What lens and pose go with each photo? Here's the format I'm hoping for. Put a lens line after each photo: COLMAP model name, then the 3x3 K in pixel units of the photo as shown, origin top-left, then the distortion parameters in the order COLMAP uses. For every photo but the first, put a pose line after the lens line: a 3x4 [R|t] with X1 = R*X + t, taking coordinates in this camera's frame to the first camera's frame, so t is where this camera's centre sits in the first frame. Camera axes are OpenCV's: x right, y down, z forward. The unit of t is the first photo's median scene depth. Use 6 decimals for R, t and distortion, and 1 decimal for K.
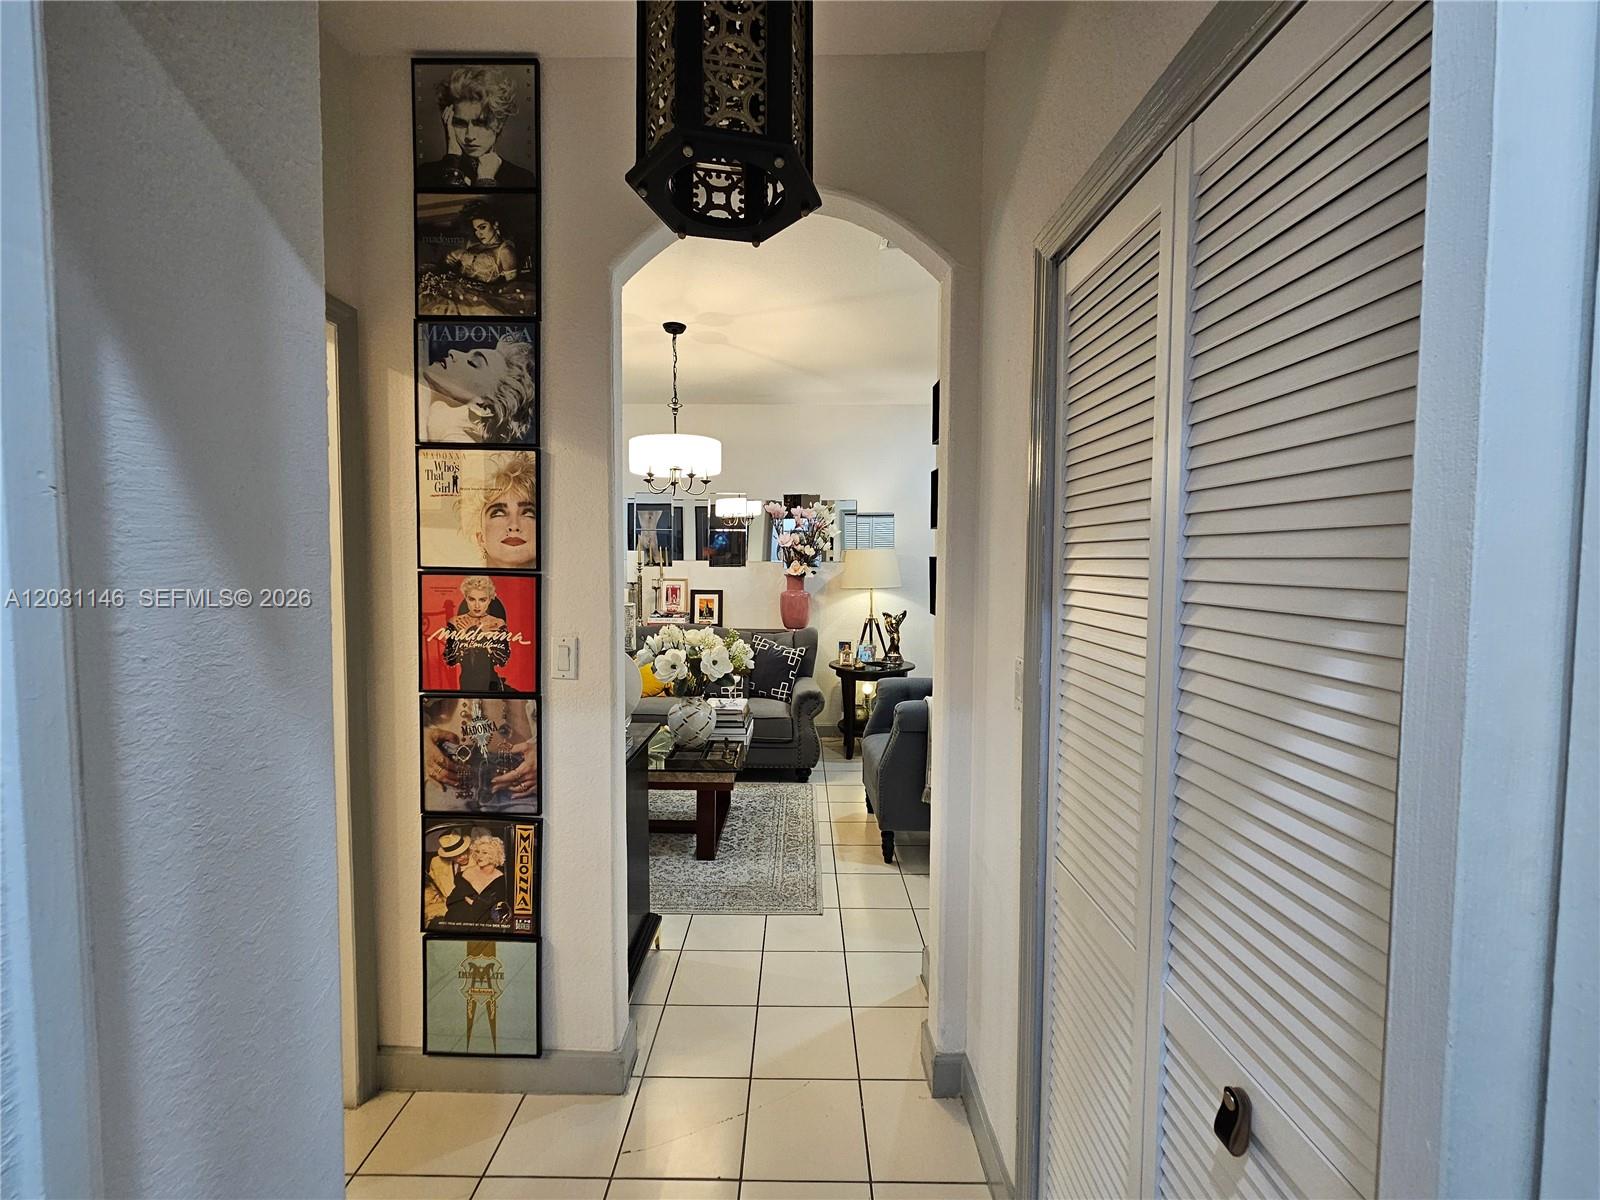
lens RADIAL K [[656.5, 0, 799.4], [0, 656.5, 593.9], [0, 0, 1]] dist [-0.000446, -0.000288]
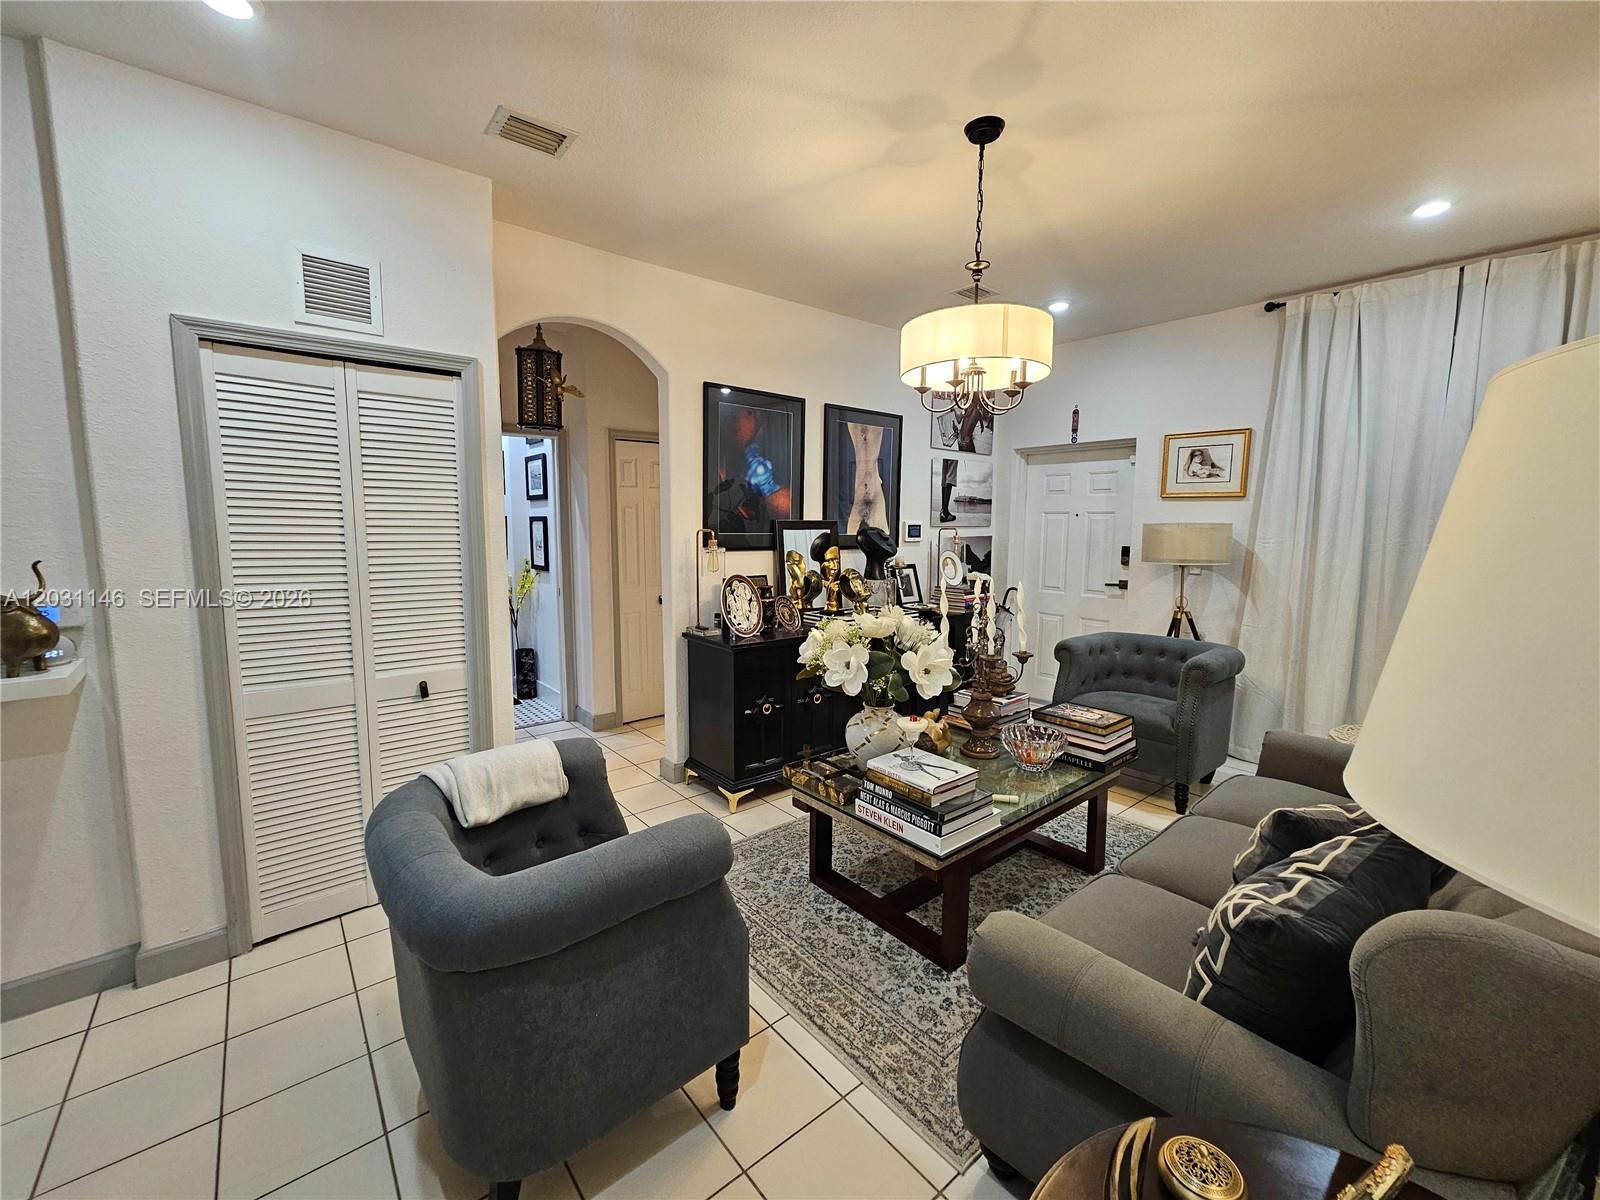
lens RADIAL K [[656.5, 0, 797.3], [0, 656.5, 593.8], [0, 0, 1]] dist [-0.000446, -0.000288]
pose [[-0.774538, 0.063529, -0.629329, 0.228474], [-0.037558, 0.988569, 0.146017, -0.045145], [0.631412, 0.136732, -0.763298, 0.931888]]
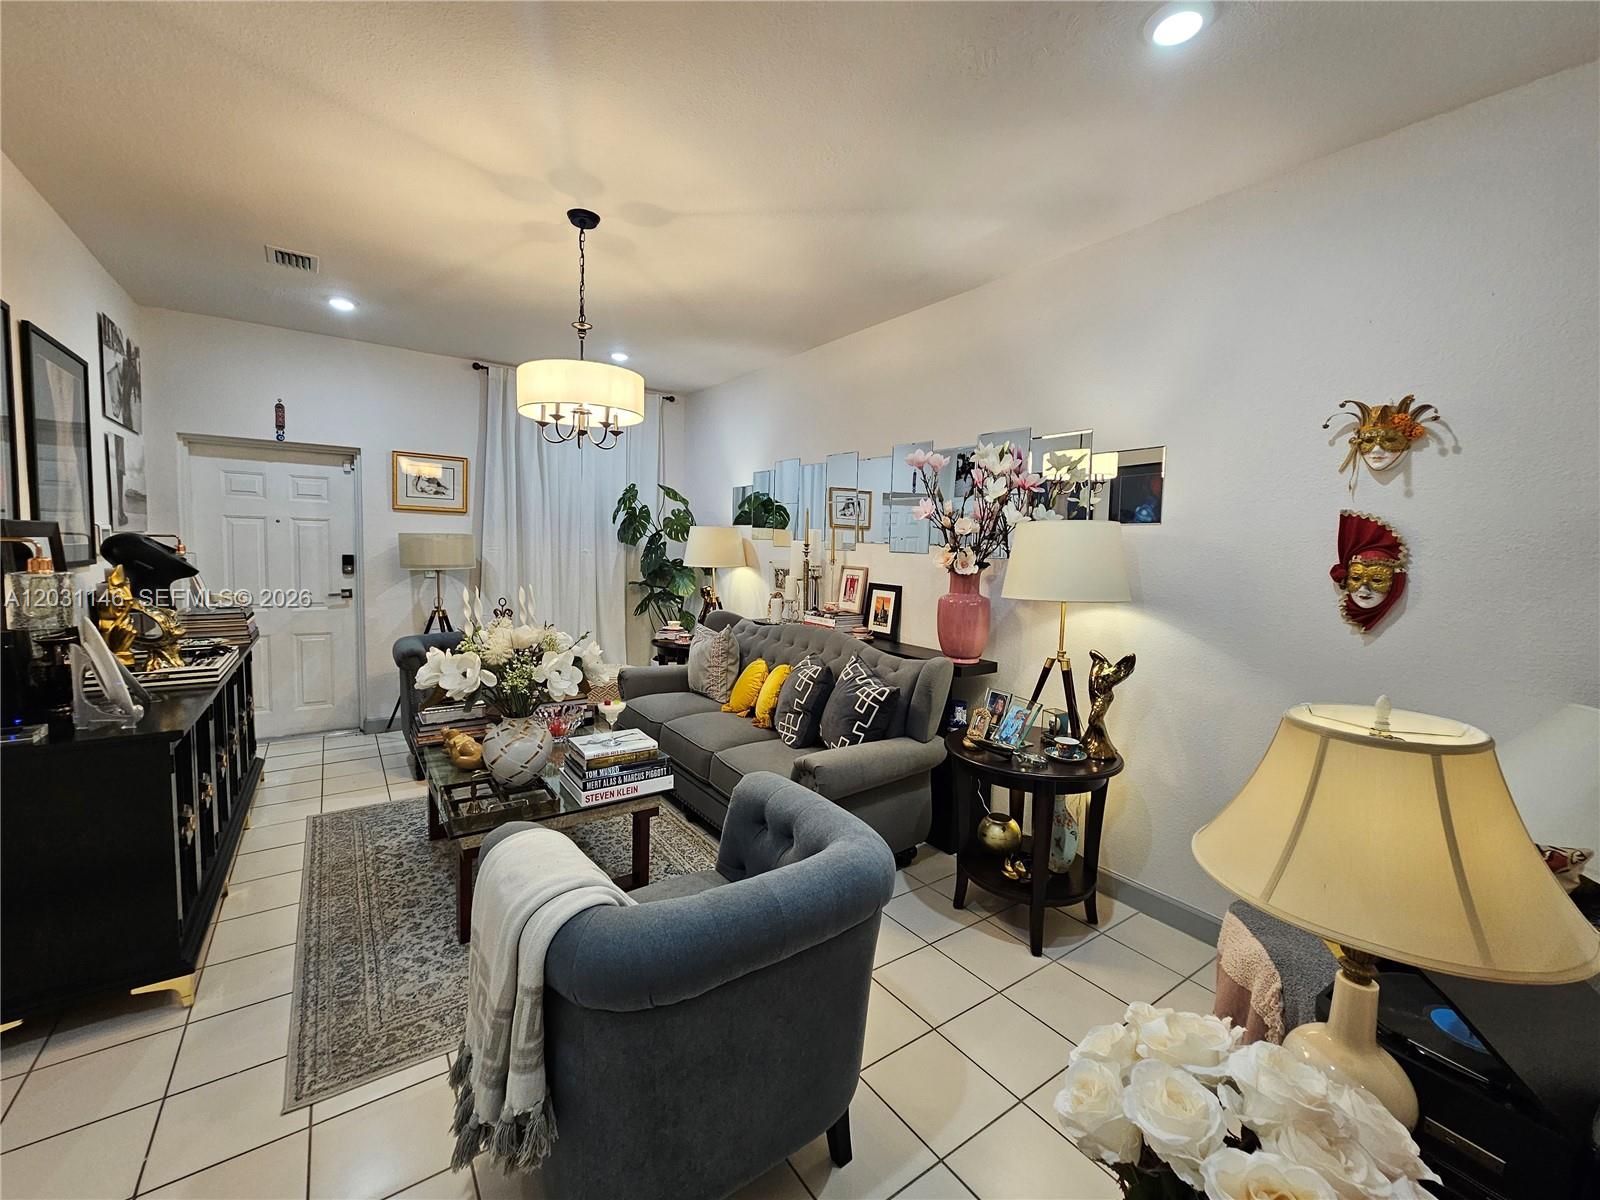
lens RADIAL K [[656.5, 0, 792.0], [0, 656.5, 594.1], [0, 0, 1]] dist [-0.000446, -0.000288]
pose [[0.575945, 0.075002, -0.814041, 0.381818], [-0.062981, 0.996894, 0.047289, -0.023019], [0.815059, 0.024033, 0.578880, 0.512613]]
